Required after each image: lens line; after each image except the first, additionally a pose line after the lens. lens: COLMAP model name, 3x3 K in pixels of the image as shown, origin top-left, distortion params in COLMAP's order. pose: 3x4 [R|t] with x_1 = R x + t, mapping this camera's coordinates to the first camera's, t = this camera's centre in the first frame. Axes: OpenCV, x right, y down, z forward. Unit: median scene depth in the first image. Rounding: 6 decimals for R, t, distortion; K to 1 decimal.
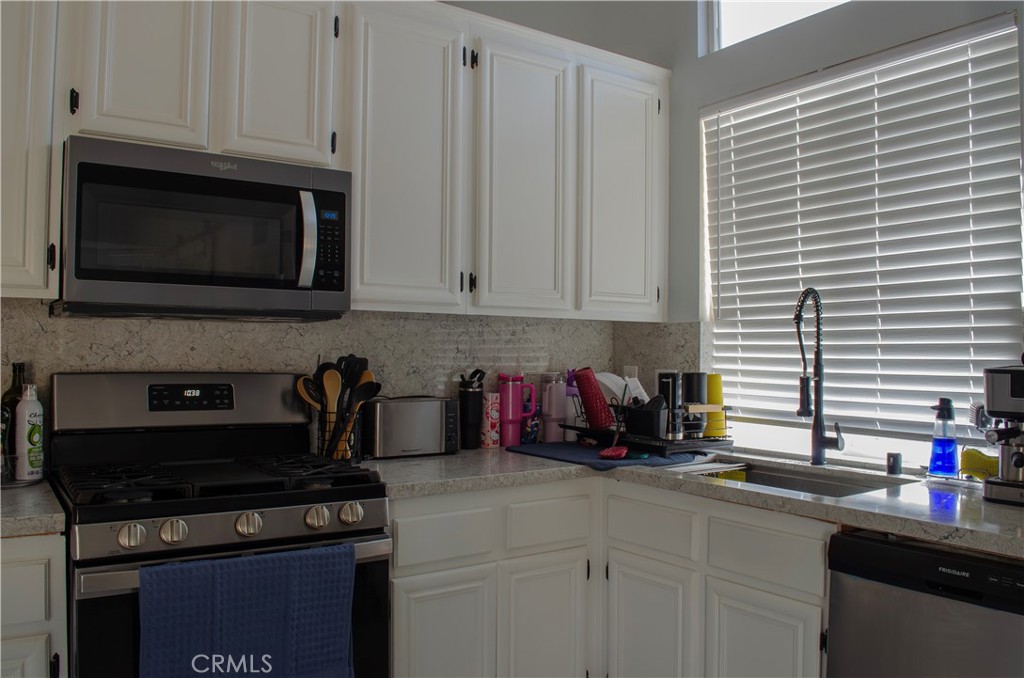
lens RADIAL K [[827.8, 0, 507.6], [0, 827.8, 343.8], [0, 0, 1]] dist [-0.079154, 0.014223]
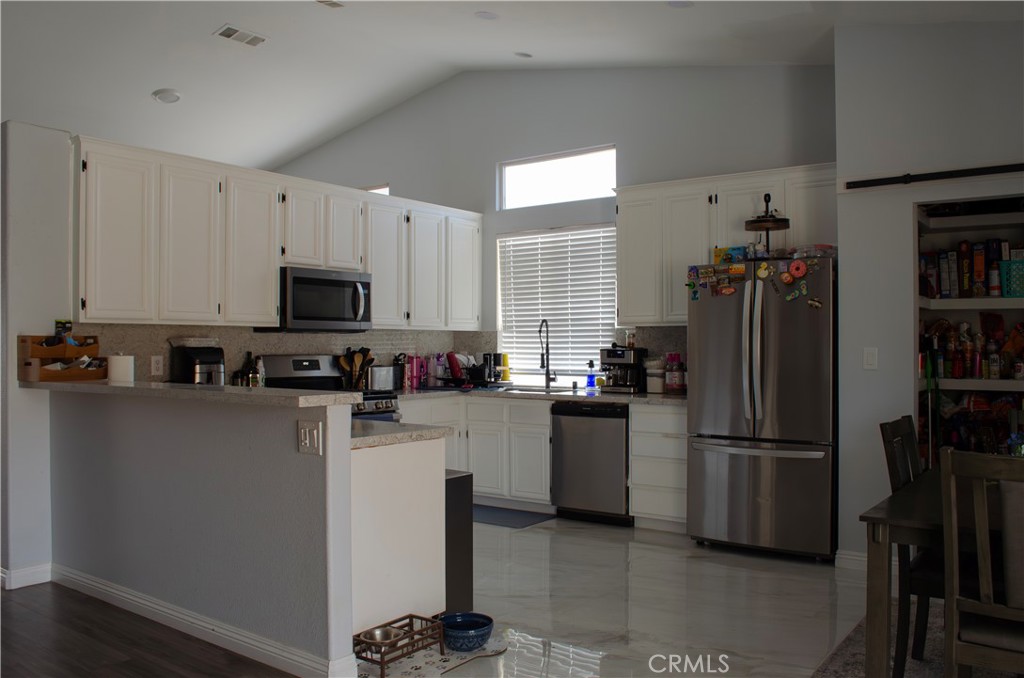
lens RADIAL K [[827.8, 0, 513.1], [0, 827.8, 340.0], [0, 0, 1]] dist [-0.079154, 0.014223]
pose [[0.948759, -0.007280, 0.315917, -0.512955], [0.006034, 0.999970, 0.004924, -0.014979], [-0.315943, -0.002765, 0.948774, -1.351003]]
